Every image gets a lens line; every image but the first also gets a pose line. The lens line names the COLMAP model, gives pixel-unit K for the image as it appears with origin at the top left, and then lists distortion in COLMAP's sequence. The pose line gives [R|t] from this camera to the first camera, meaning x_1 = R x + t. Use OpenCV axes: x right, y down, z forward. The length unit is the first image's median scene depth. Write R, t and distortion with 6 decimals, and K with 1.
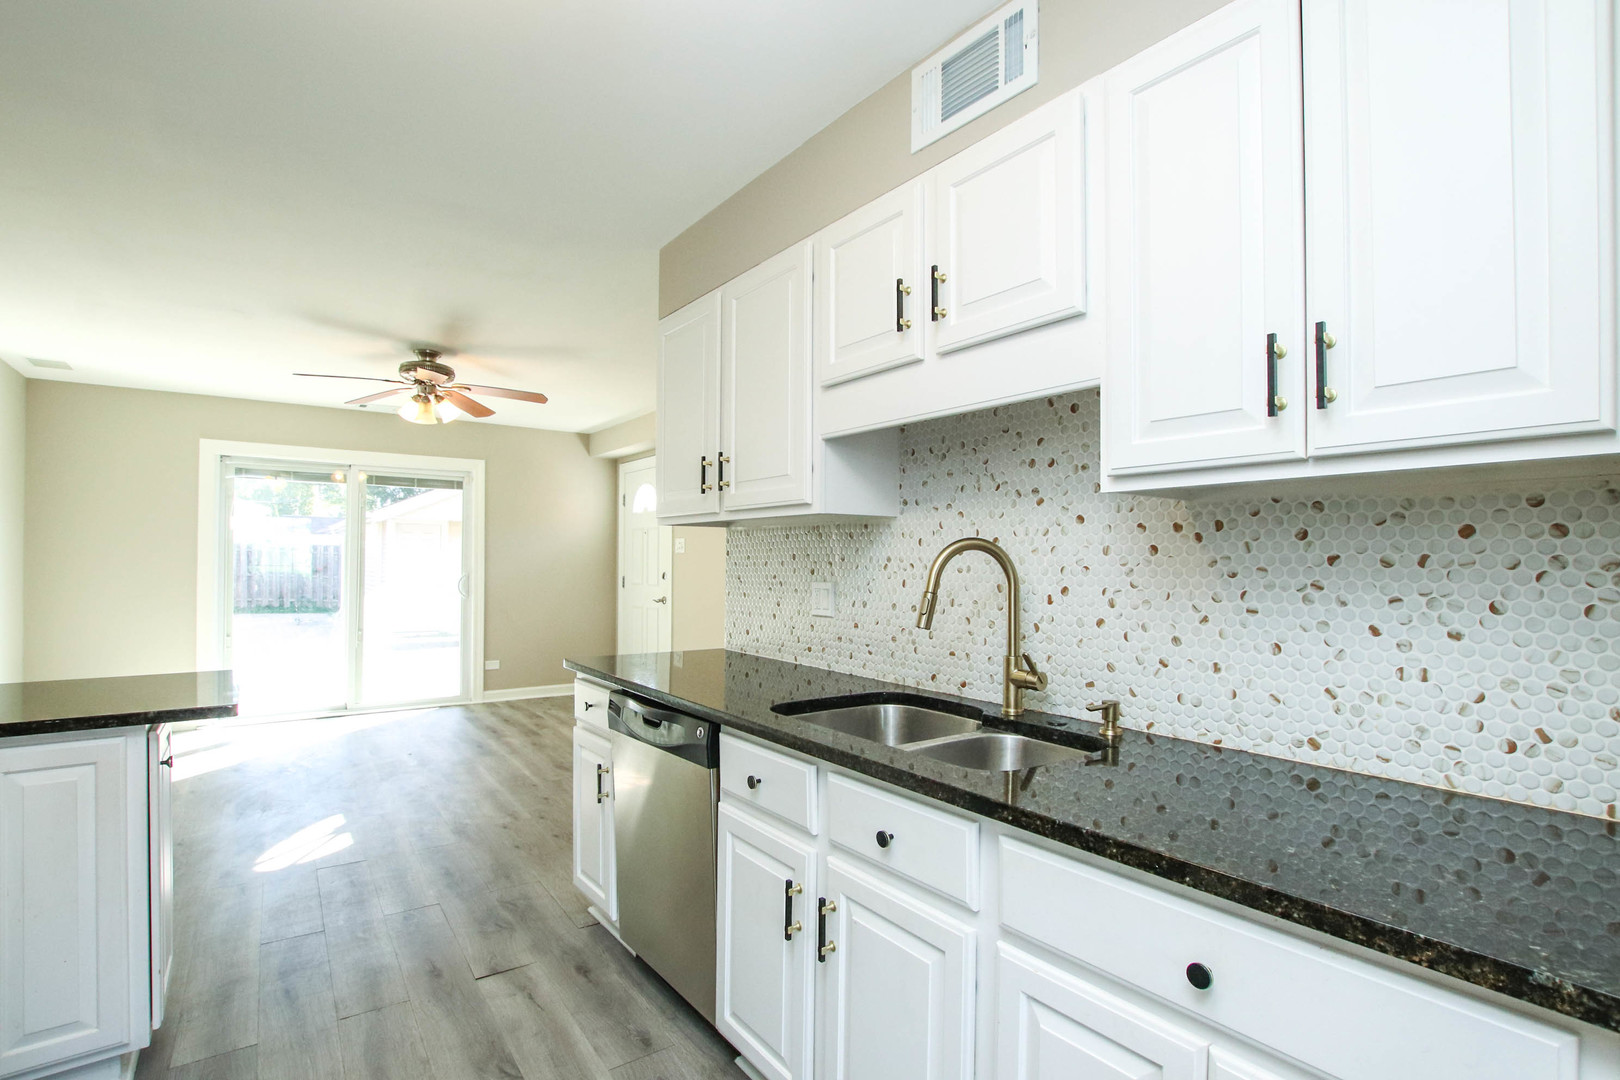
lens RADIAL K [[759.4, 0, 808.2], [0, 759.4, 555.3], [0, 0, 1]] dist [-0.029399, 0.002337]
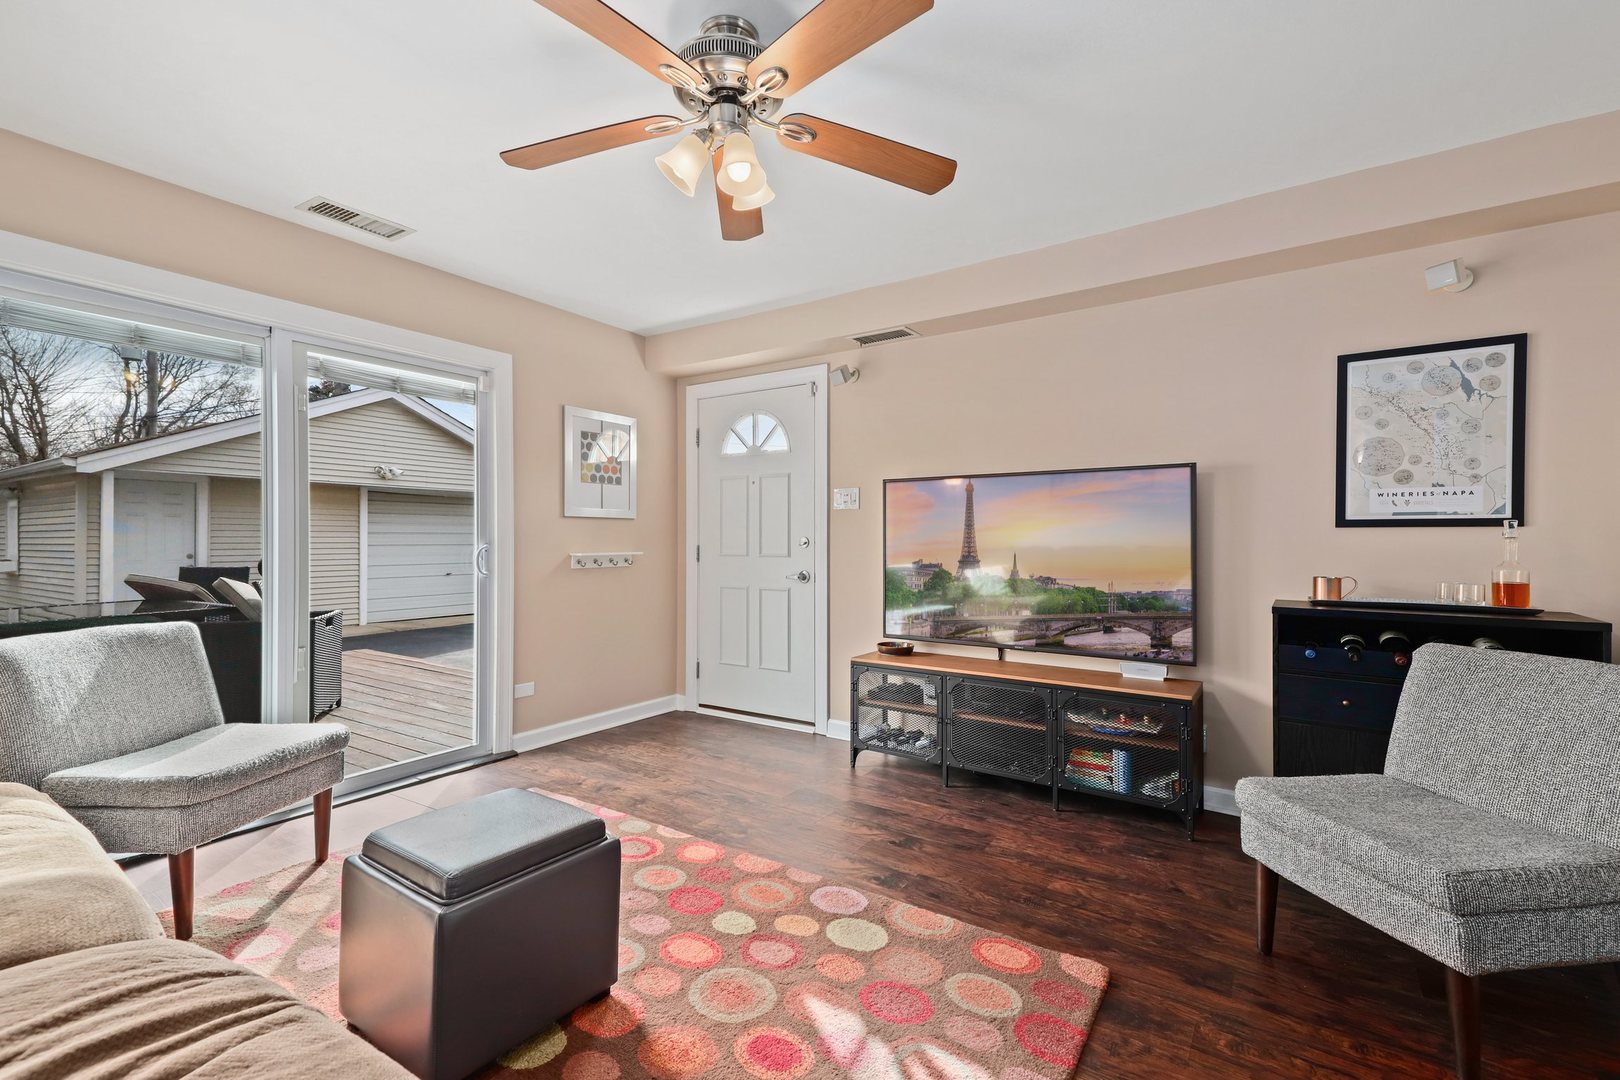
lens RADIAL K [[719.6, 0, 814.4], [0, 719.6, 543.5], [0, 0, 1]] dist [0.024838, -0.000381]
pose [[0.942850, -0.005361, 0.333175, -0.660609], [0.000851, 0.999906, 0.013680, 0.030526], [-0.333217, -0.012615, 0.942766, 0.622086]]
